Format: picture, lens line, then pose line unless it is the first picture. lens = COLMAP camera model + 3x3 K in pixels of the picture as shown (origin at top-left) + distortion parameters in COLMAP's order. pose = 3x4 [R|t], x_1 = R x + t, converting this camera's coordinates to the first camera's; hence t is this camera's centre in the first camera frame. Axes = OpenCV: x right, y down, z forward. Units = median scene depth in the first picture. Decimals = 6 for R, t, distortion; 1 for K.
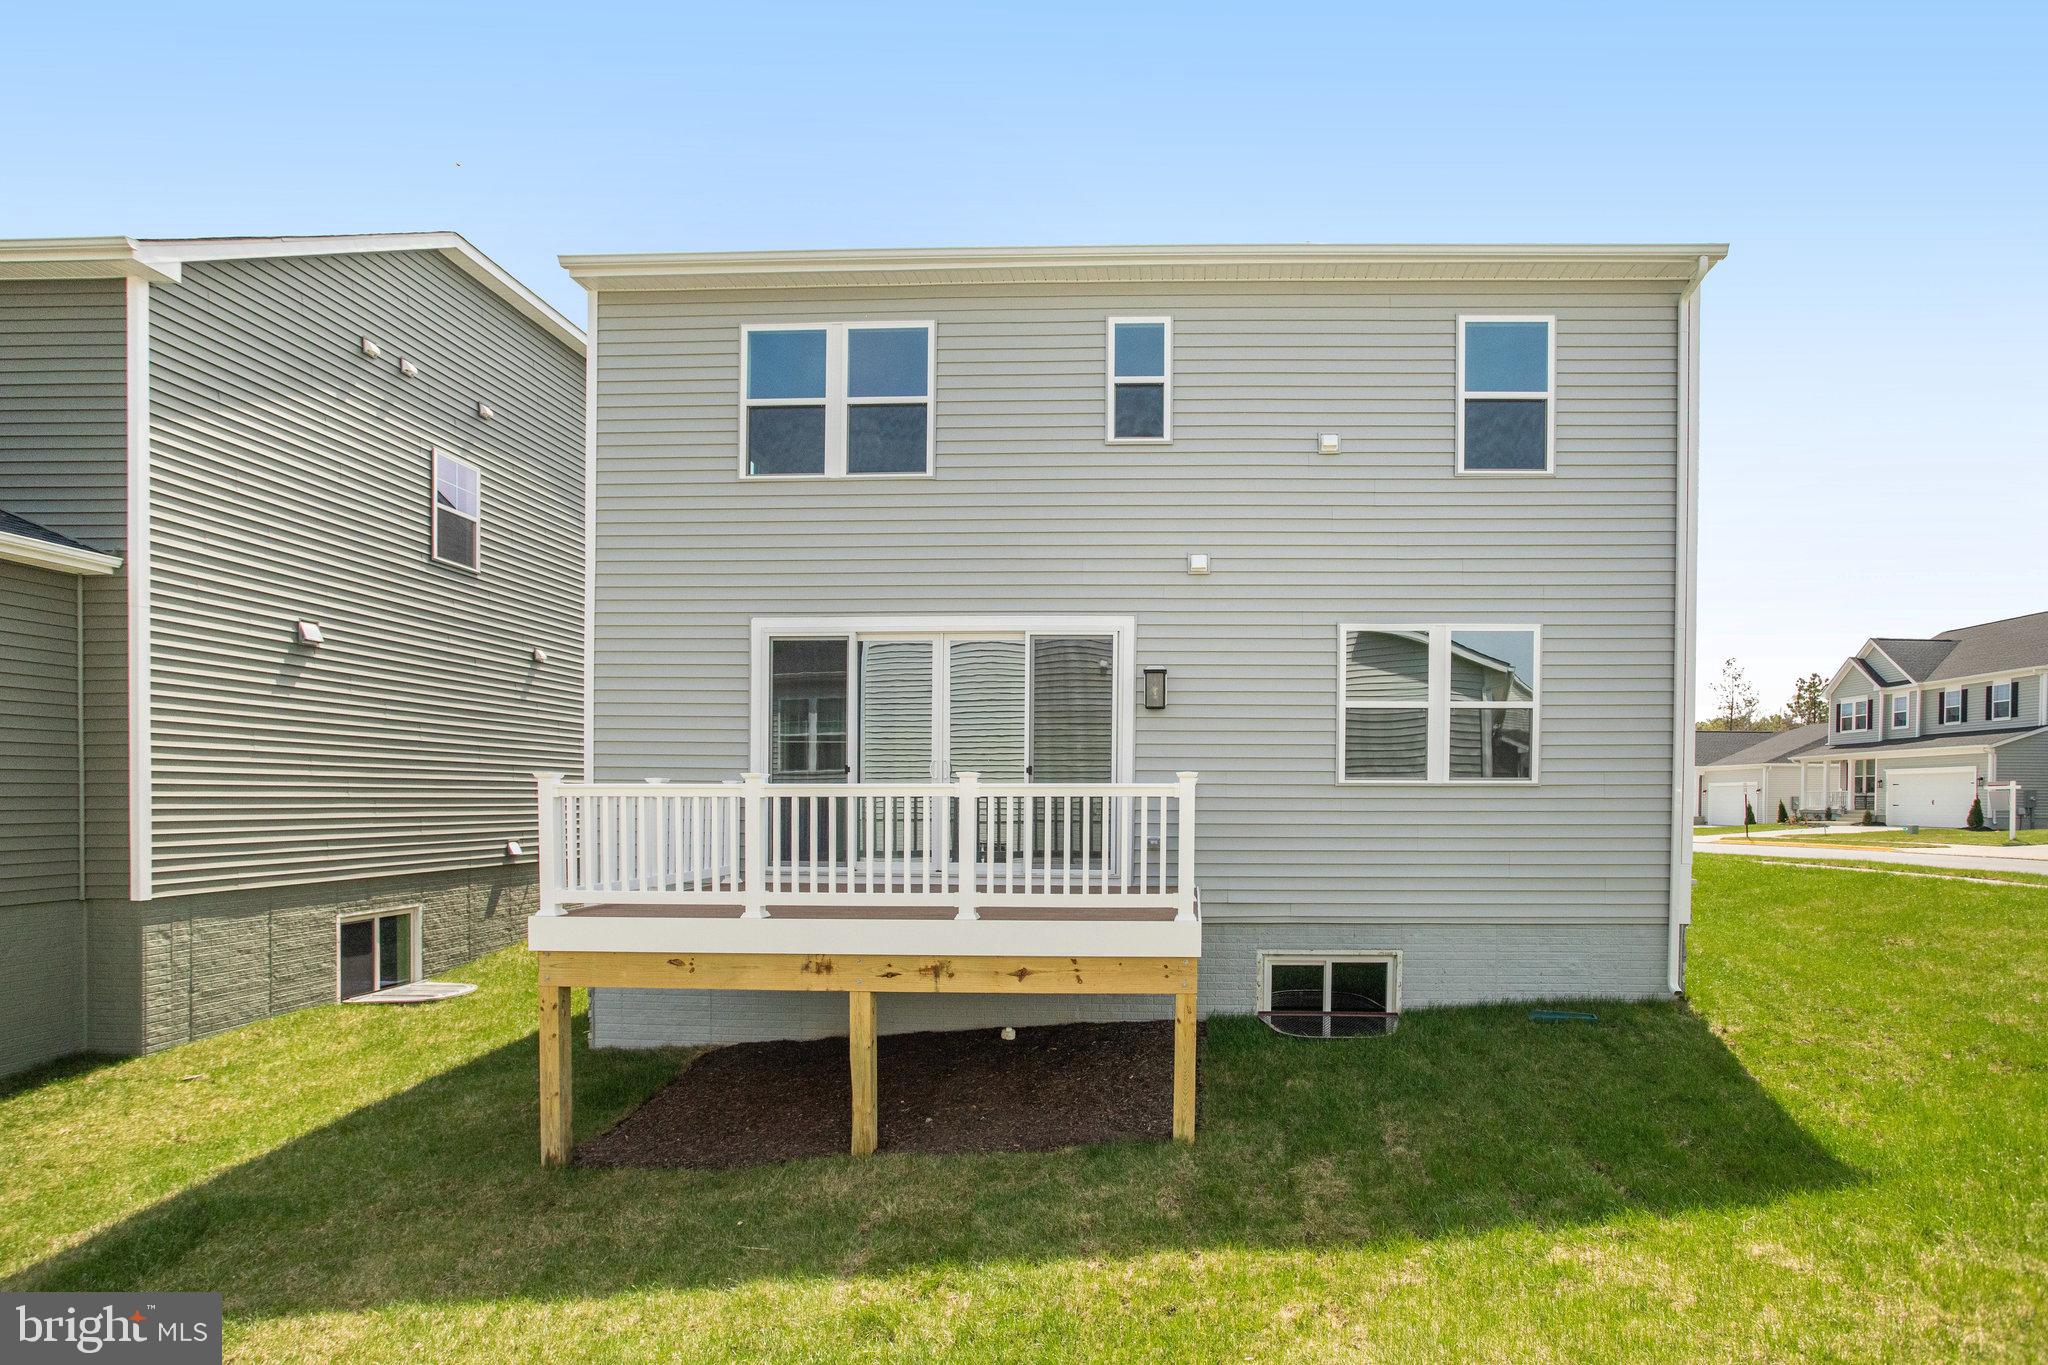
lens RADIAL K [[941.4, 0, 1024.2], [0, 941.4, 646.9], [0, 0, 1]] dist [-0.002033, 0.000456]
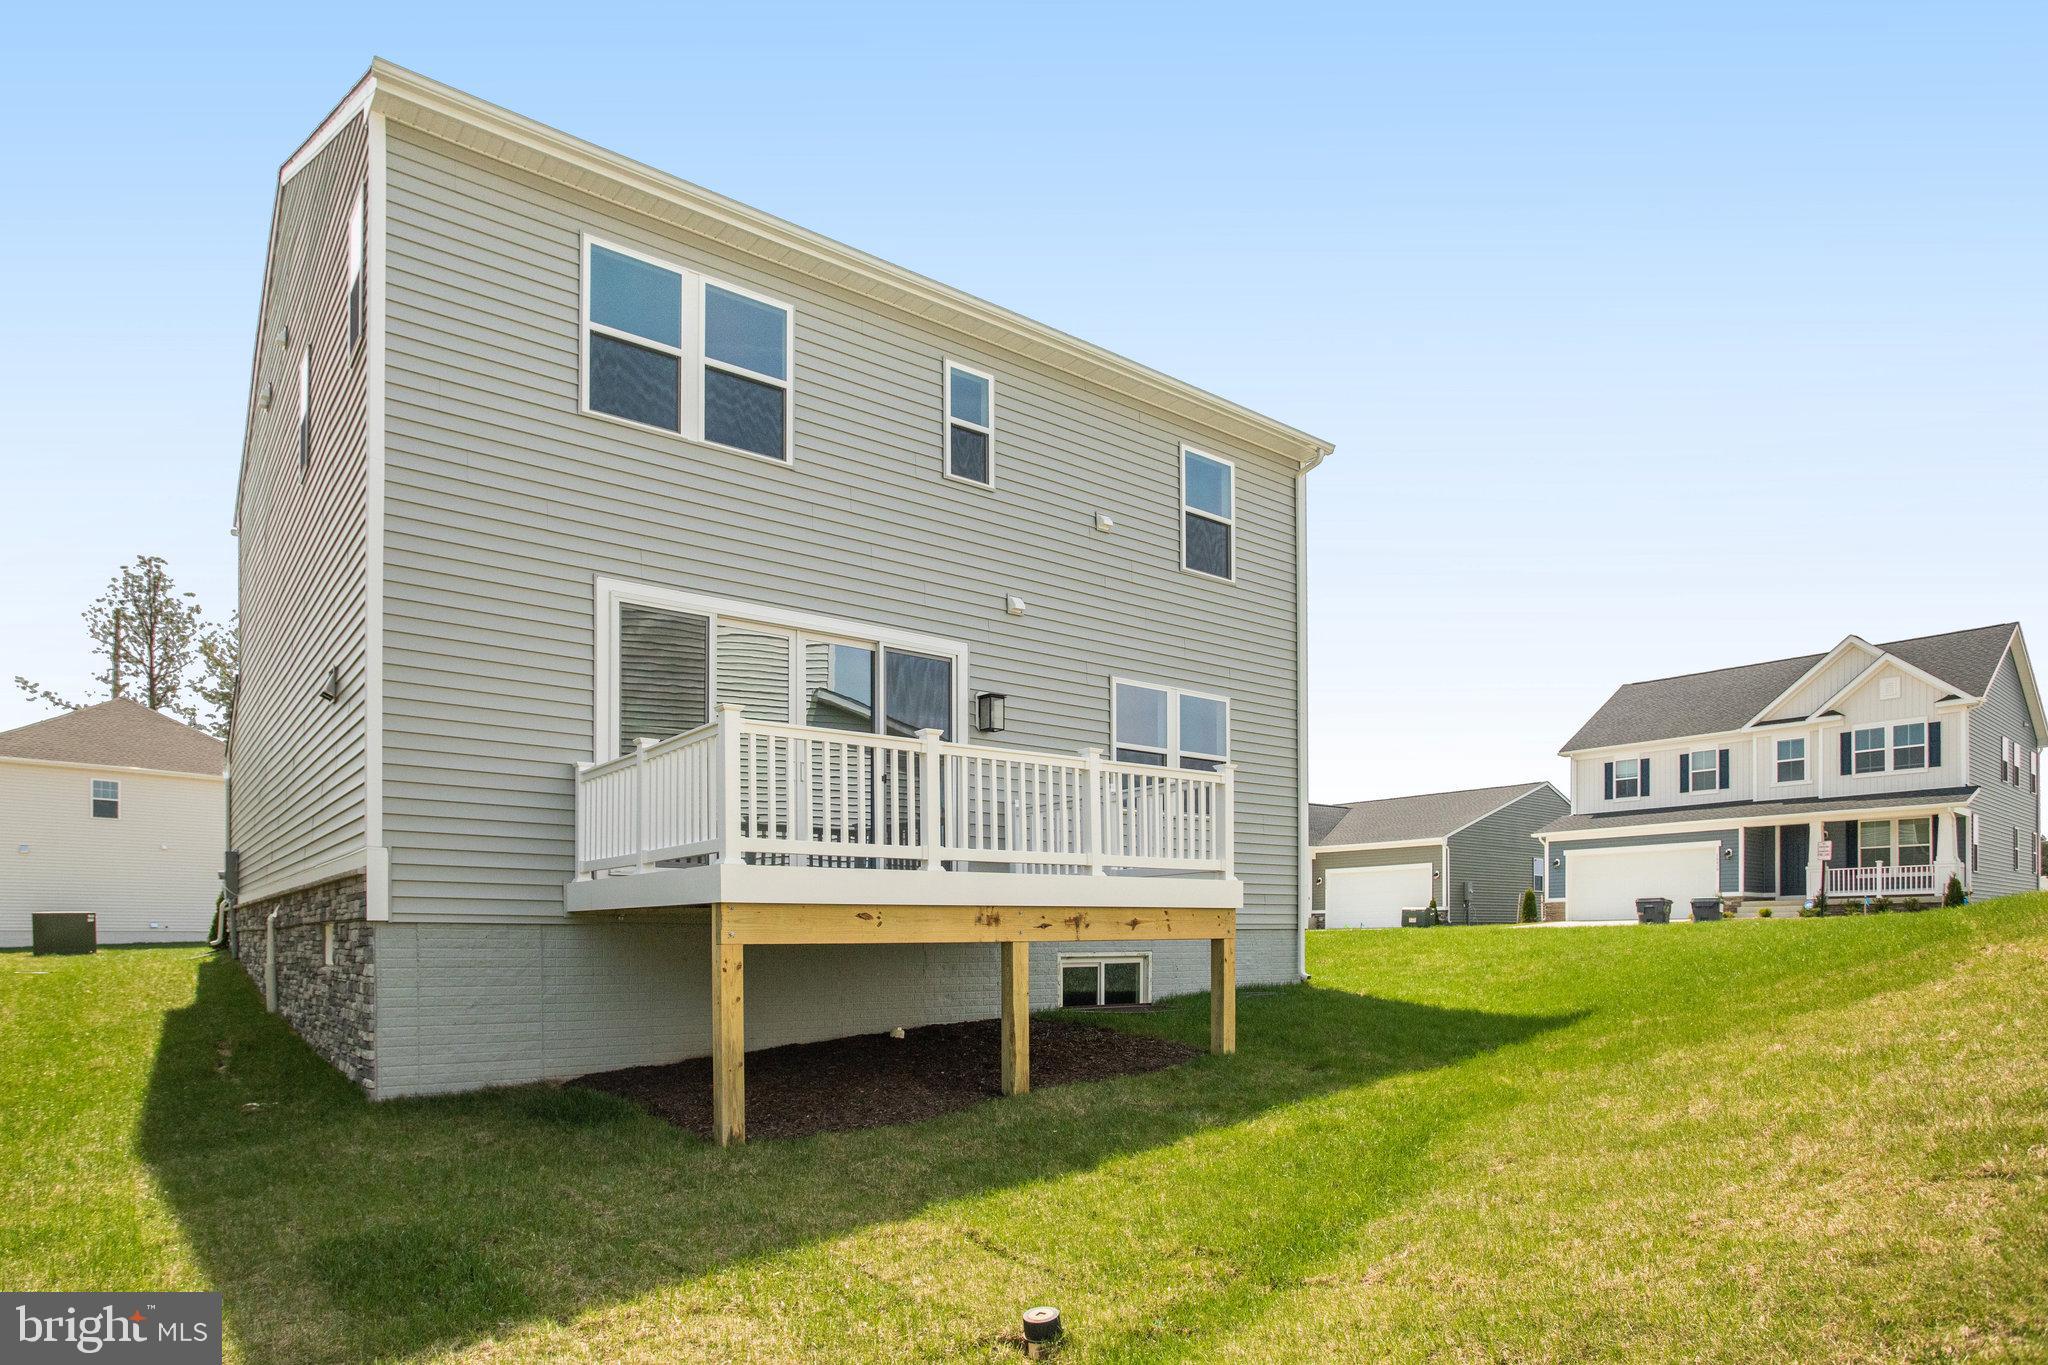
lens RADIAL K [[1011.2, 0, 1078.1], [0, 1011.2, 644.7], [0, 0, 1]] dist [-0.002358, 0.000359]
pose [[0.797890, 0.151309, 0.583504, -0.445622], [-0.110097, 0.988282, -0.105725, 0.075433], [-0.592663, 0.020115, 0.805199, 0.008872]]
